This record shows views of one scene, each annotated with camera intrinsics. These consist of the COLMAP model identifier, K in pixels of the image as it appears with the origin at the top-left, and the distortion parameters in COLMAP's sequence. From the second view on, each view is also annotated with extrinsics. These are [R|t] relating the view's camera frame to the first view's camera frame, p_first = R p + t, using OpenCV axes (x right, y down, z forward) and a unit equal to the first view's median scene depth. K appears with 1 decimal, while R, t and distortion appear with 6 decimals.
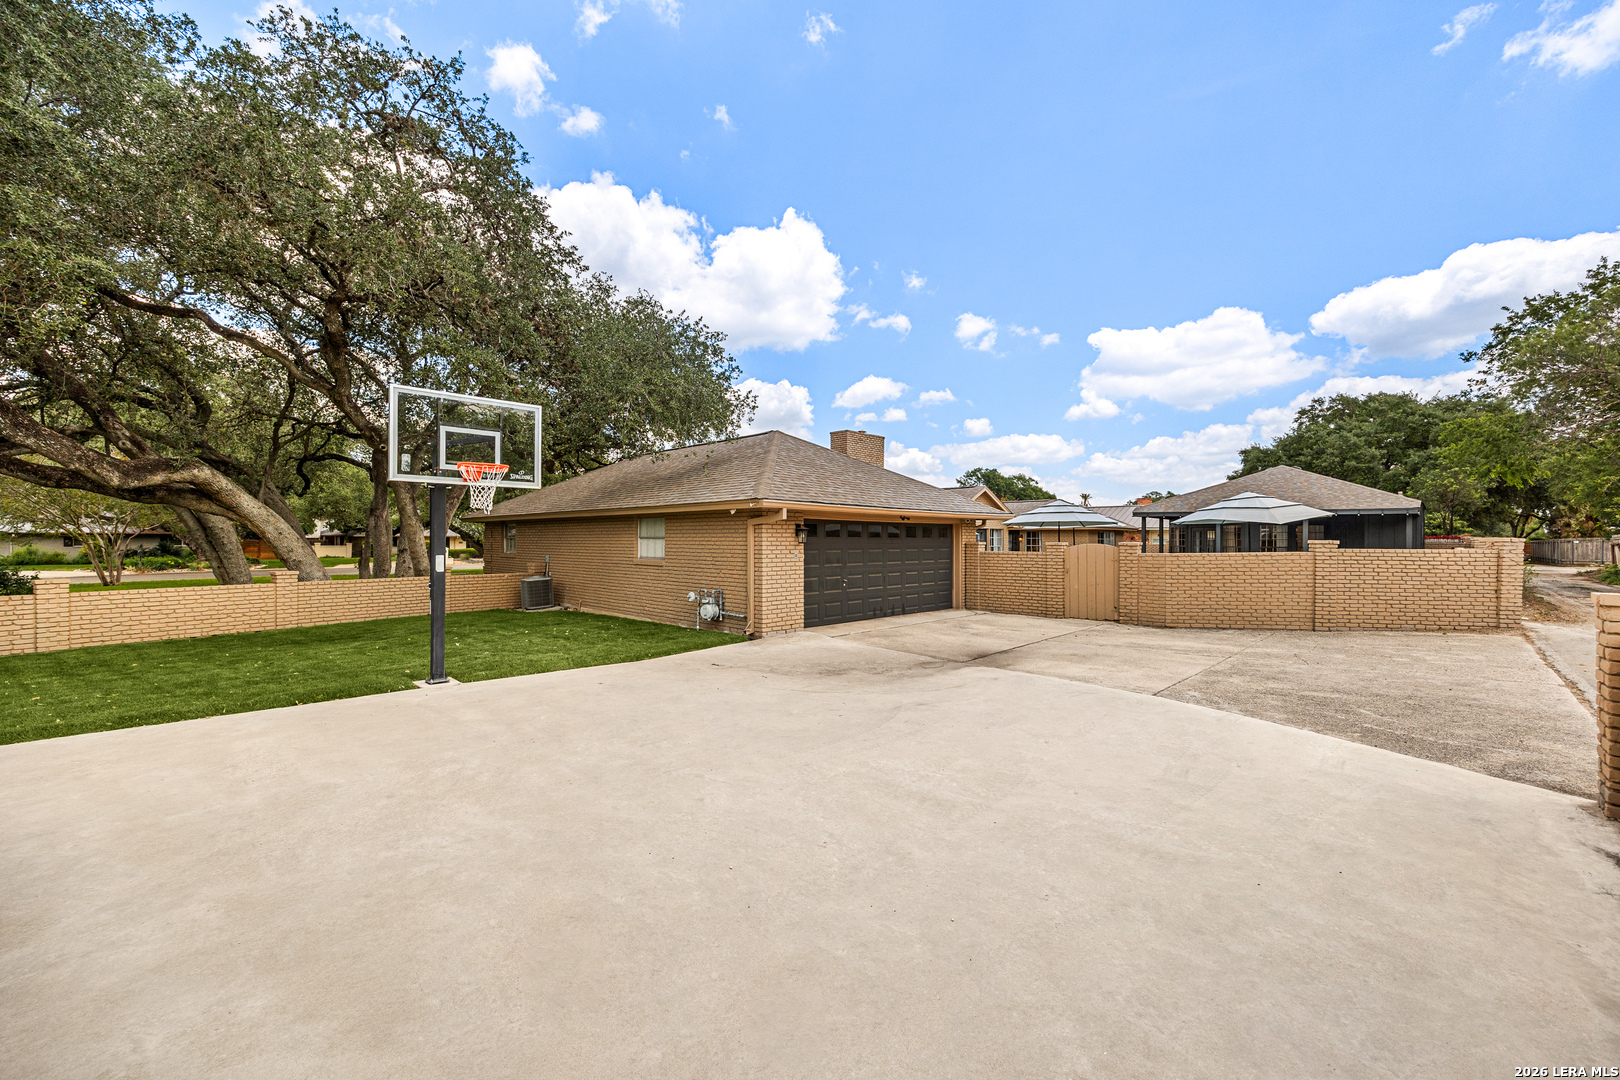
lens RADIAL K [[628.0, 0, 810.4], [0, 628.0, 538.8], [0, 0, 1]] dist [0.001410, 0.000438]
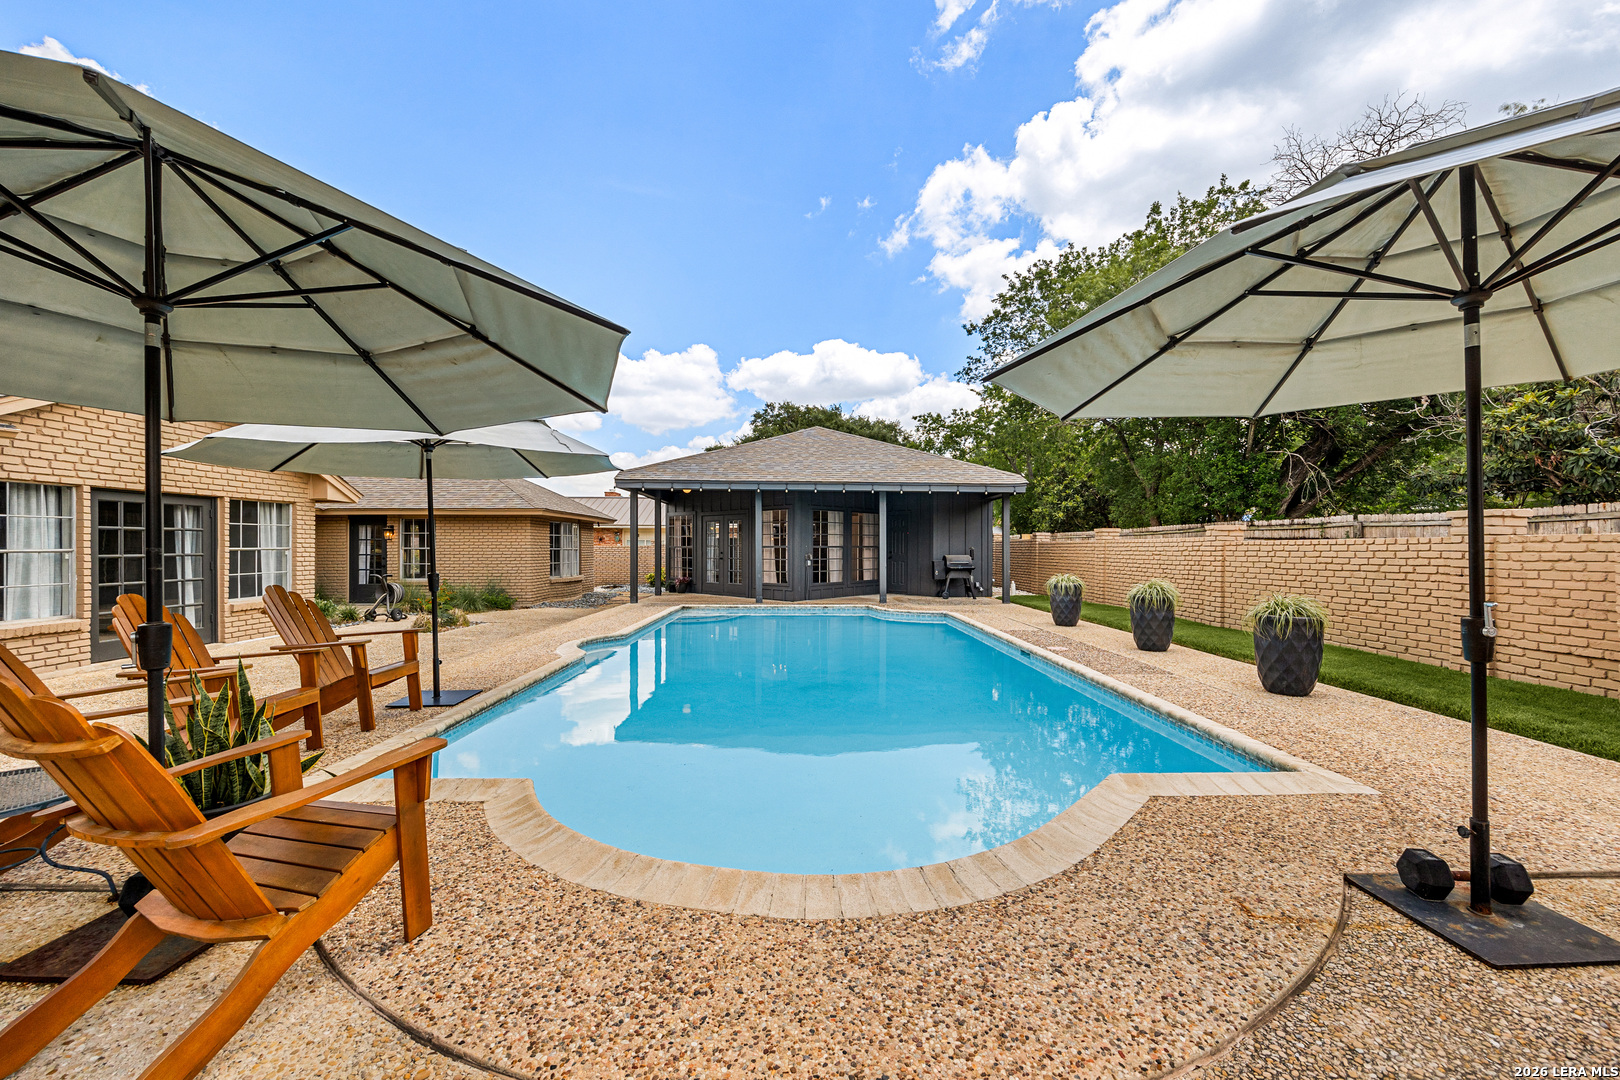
lens RADIAL K [[633.0, 0, 830.9], [0, 633.0, 548.3], [0, 0, 1]] dist [-0.000914, 0.000142]
pose [[0.674209, -0.003587, 0.738531, 0.145803], [0.000419, 0.999990, 0.004474, 0.004244], [-0.738540, -0.002707, 0.674204, 0.286495]]
